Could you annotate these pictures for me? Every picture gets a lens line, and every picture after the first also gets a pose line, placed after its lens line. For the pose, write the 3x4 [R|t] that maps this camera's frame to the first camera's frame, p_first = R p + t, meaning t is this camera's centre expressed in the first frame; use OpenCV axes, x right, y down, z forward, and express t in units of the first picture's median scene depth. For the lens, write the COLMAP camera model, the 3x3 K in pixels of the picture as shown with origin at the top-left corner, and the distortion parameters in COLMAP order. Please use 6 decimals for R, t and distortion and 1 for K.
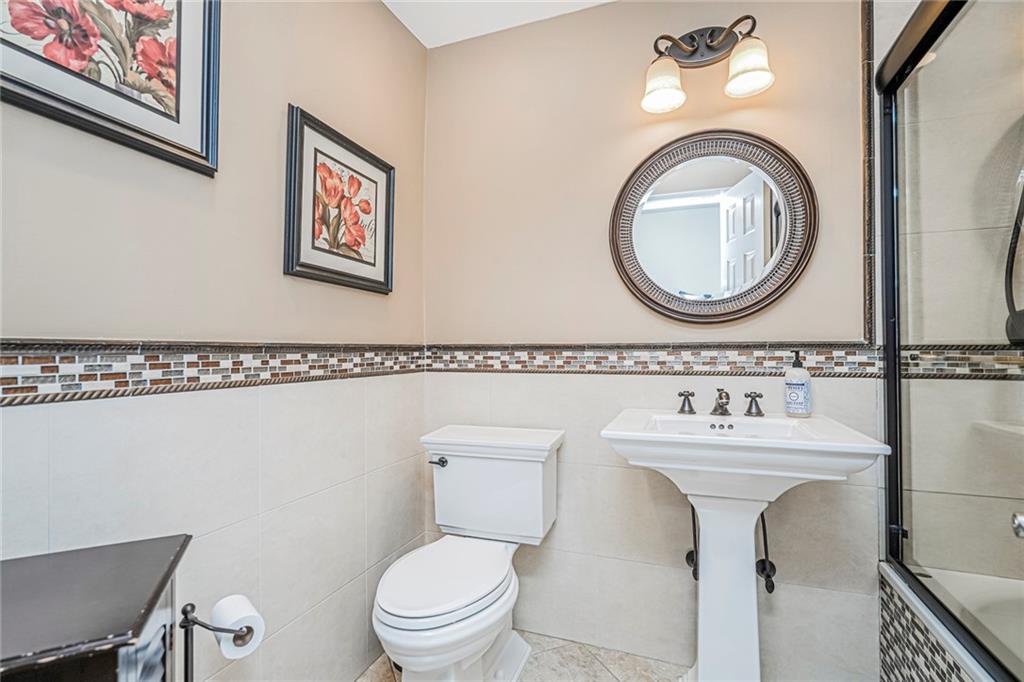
lens RADIAL K [[470.8, 0, 513.5], [0, 470.8, 344.2], [0, 0, 1]] dist [-0.016790, 0.007924]
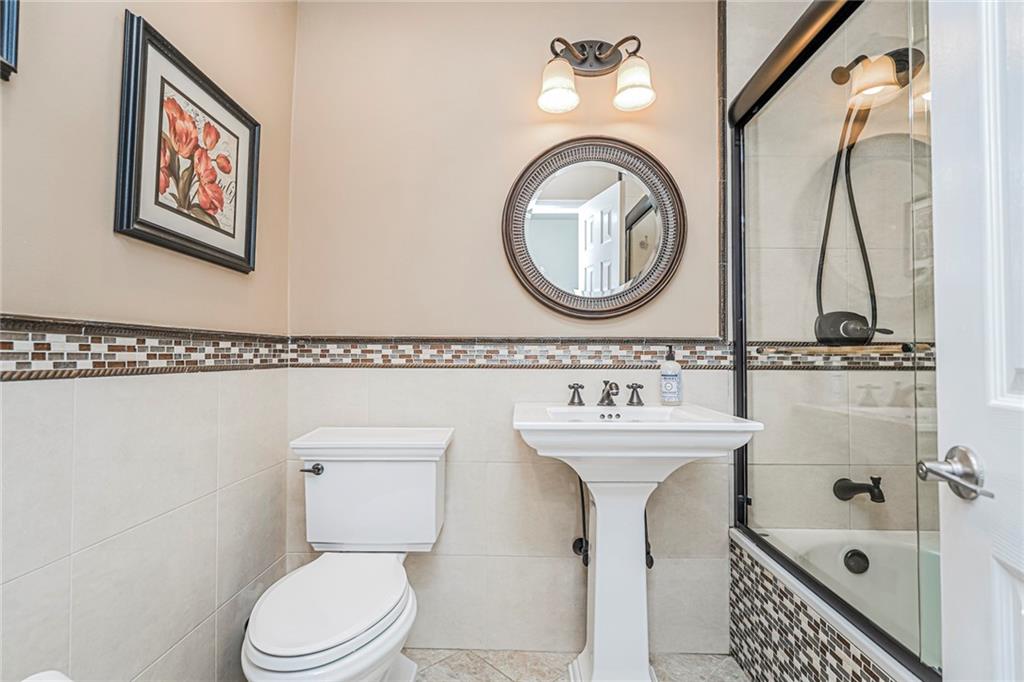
lens RADIAL K [[470.8, 0, 513.5], [0, 470.8, 344.2], [0, 0, 1]] dist [-0.016790, 0.007924]
pose [[0.945788, 0.015003, 0.324439, -0.105228], [-0.011597, 0.999855, -0.012430, 0.029193], [-0.324579, 0.007994, 0.945825, 0.068433]]
